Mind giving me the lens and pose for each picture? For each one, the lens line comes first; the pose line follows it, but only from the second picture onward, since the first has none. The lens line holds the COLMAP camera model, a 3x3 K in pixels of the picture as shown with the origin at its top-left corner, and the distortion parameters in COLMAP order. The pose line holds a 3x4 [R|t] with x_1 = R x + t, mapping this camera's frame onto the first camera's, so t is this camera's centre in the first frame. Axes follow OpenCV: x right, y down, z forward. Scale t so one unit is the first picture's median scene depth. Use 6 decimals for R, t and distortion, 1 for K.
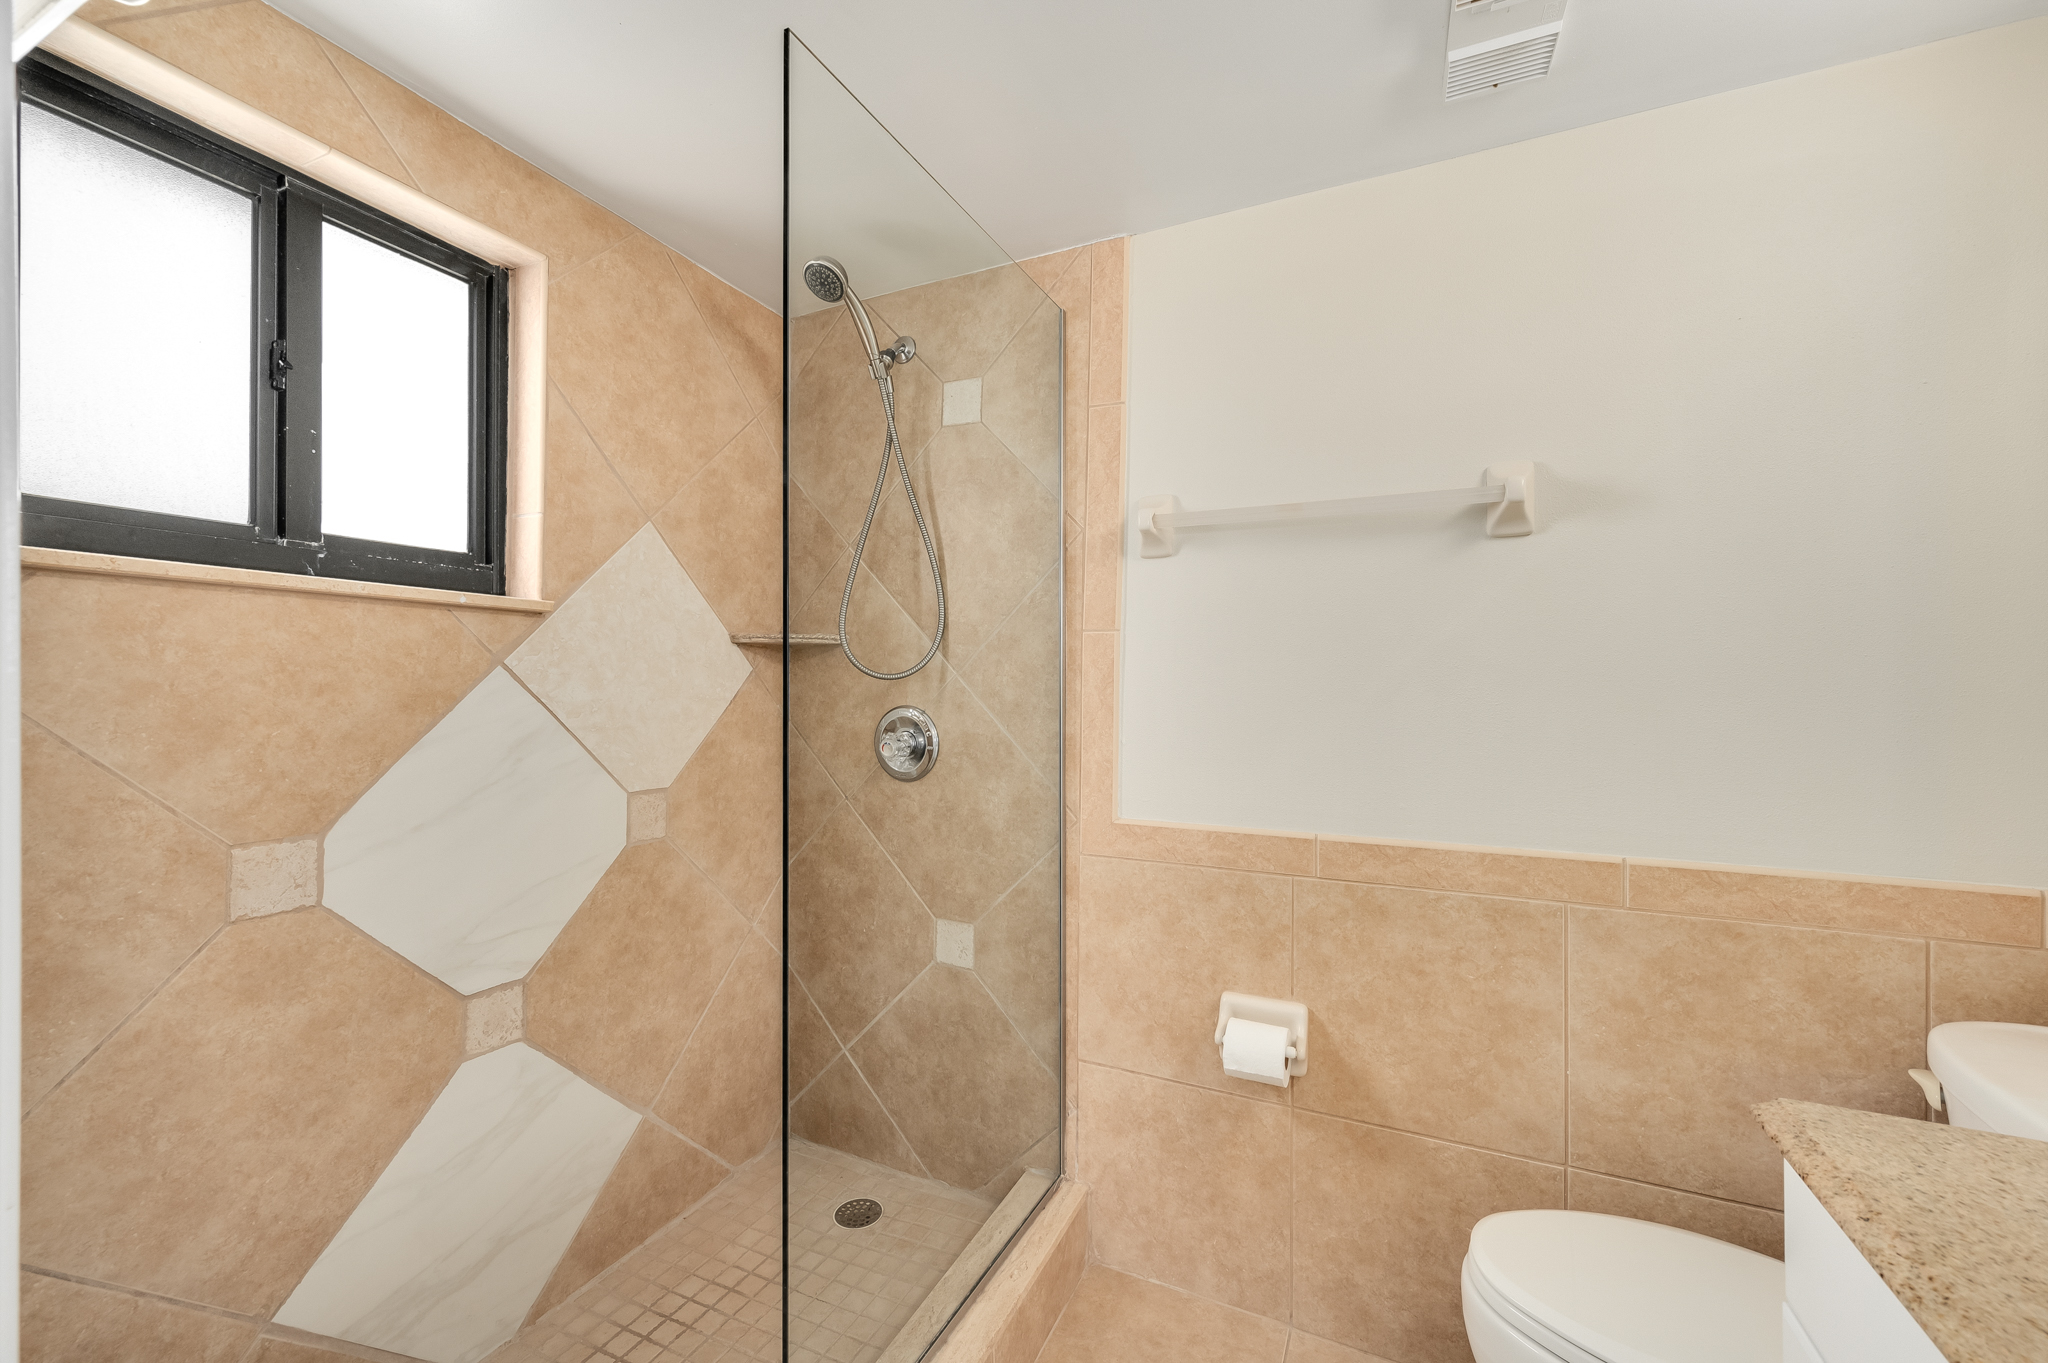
lens RADIAL K [[820.6, 0, 1038.7], [0, 820.6, 682.8], [0, 0, 1]] dist [0.001116, 0.000285]
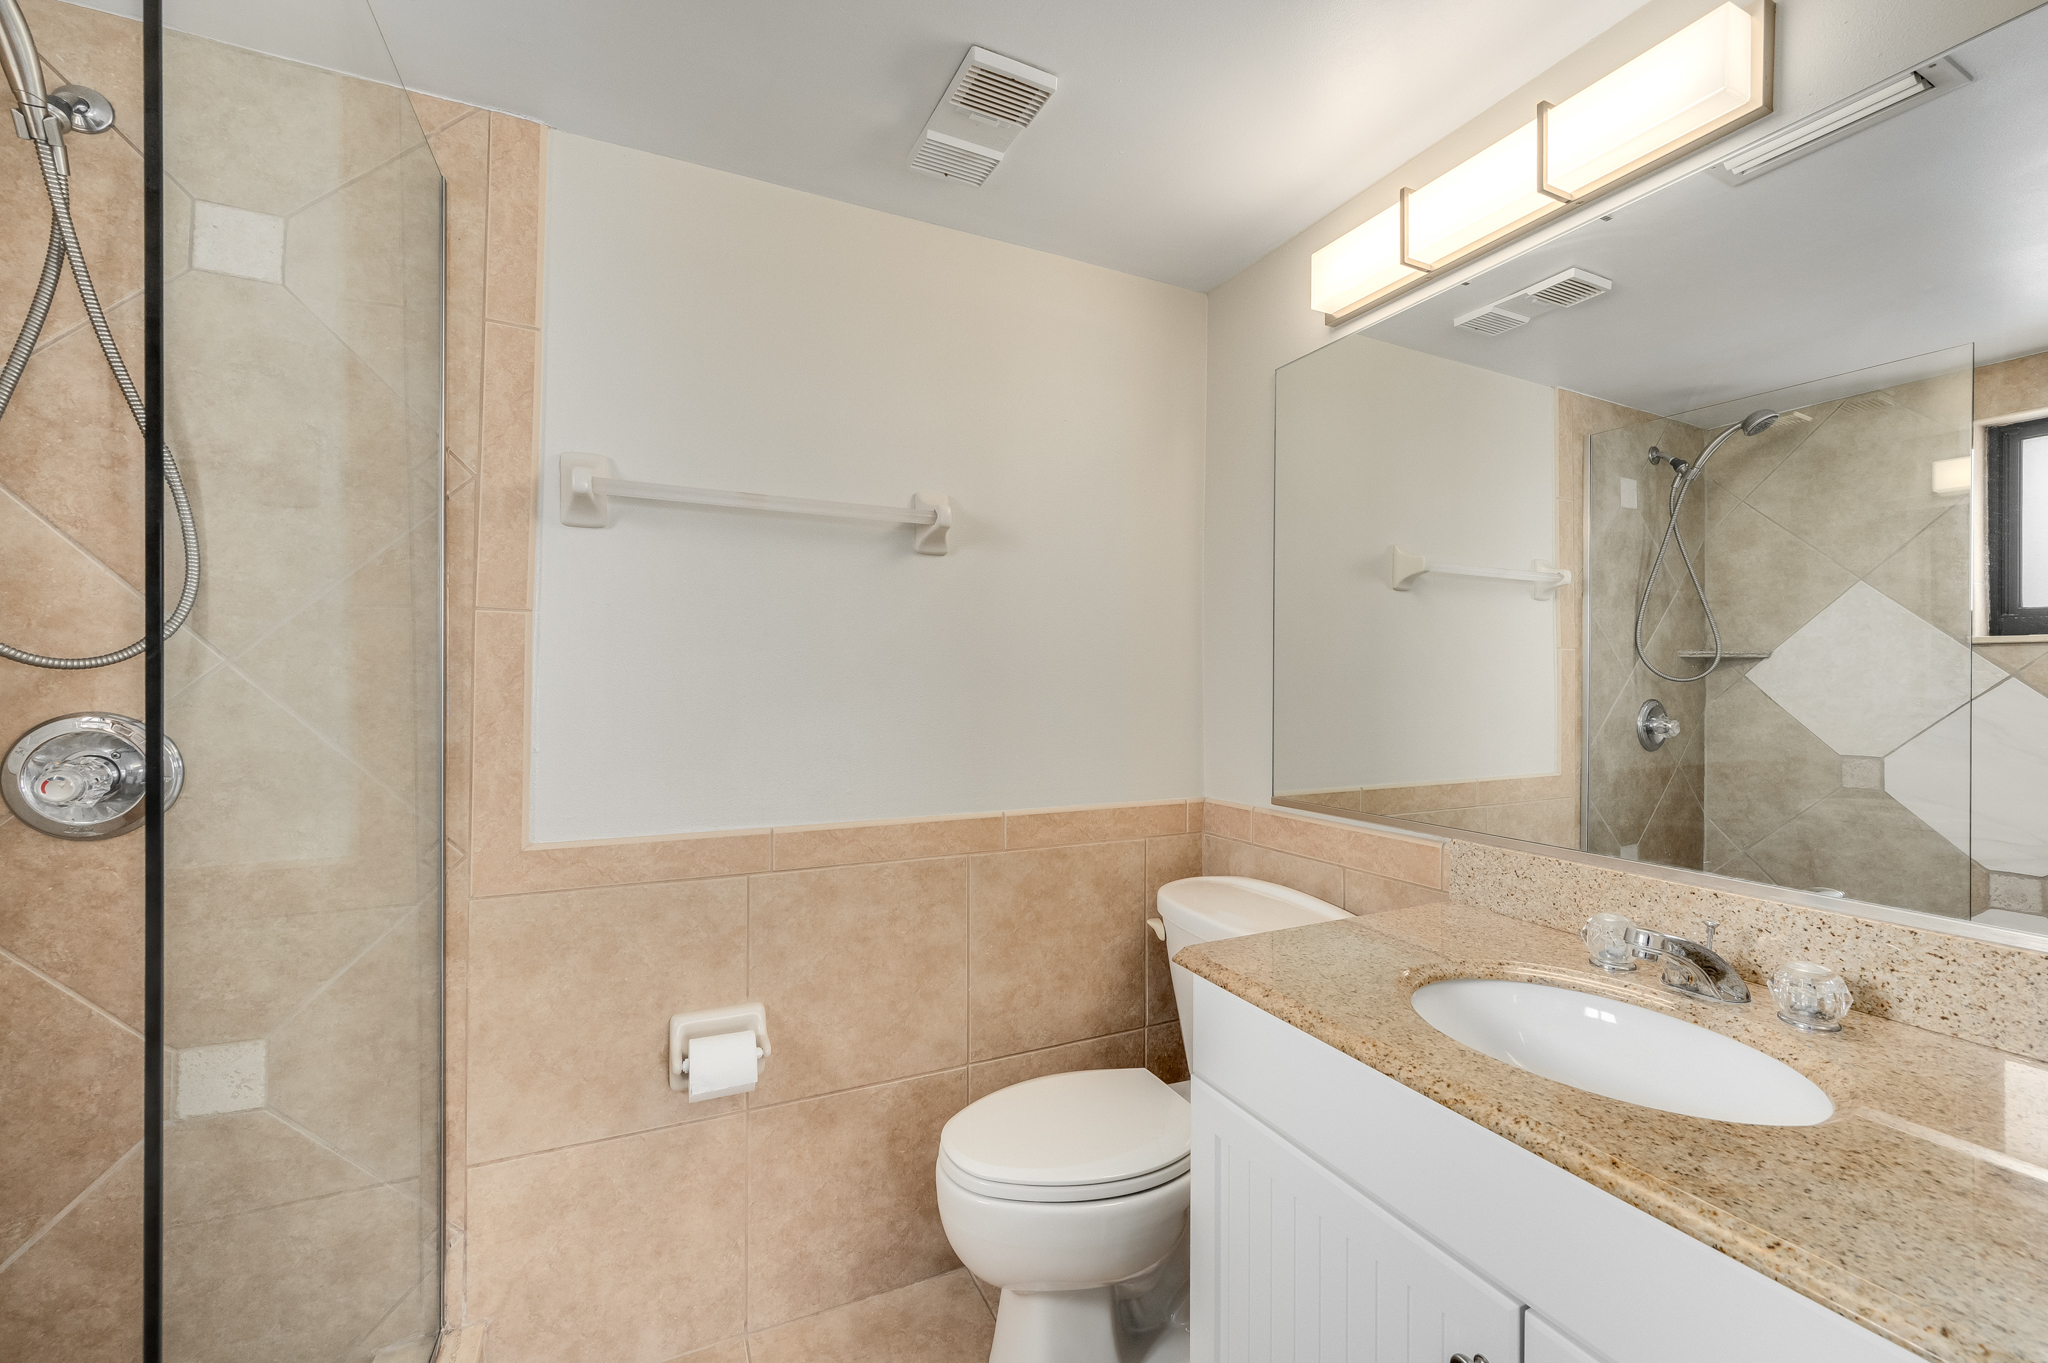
lens RADIAL K [[830.0, 0, 1024.0], [0, 830.0, 681.5], [0, 0, 1]] dist [-0.000460, 0.000188]
pose [[0.634780, -0.000773, 0.772692, -0.251093], [-0.003467, 0.999987, 0.003849, 0.000755], [-0.772685, -0.005122, 0.634769, 0.123003]]
